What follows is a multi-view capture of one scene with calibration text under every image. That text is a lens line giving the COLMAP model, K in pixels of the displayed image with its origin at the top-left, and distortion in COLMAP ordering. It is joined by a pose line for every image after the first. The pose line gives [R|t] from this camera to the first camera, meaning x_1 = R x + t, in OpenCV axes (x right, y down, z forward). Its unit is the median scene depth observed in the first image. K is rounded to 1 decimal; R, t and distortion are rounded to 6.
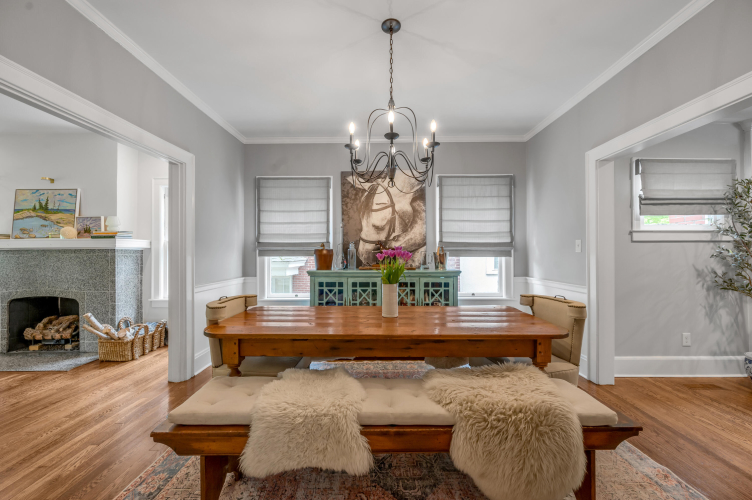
lens RADIAL K [[301.5, 0, 377.5], [0, 301.5, 253.2], [0, 0, 1]] dist [-0.002011, -0.000491]
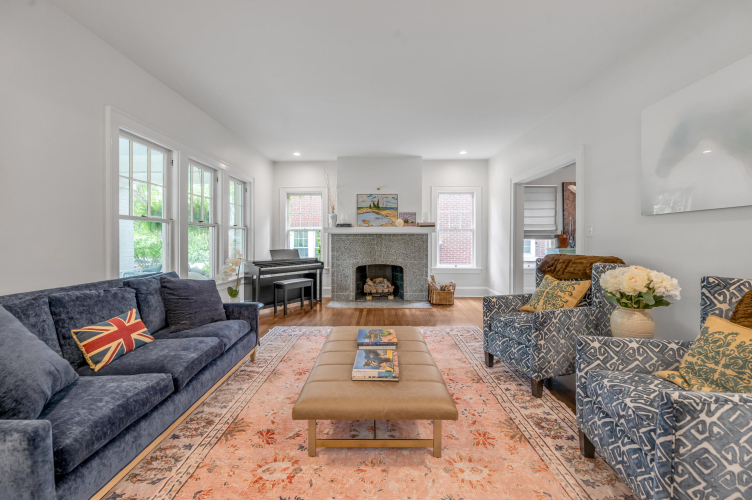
lens RADIAL K [[301.5, 0, 371.4], [0, 301.5, 239.9], [0, 0, 1]] dist [-0.002011, -0.000491]
pose [[0.999532, 0.008946, -0.029258, -1.093469], [-0.008739, 0.999936, 0.007187, 0.008653], [0.029320, -0.006928, 0.999546, -0.534087]]
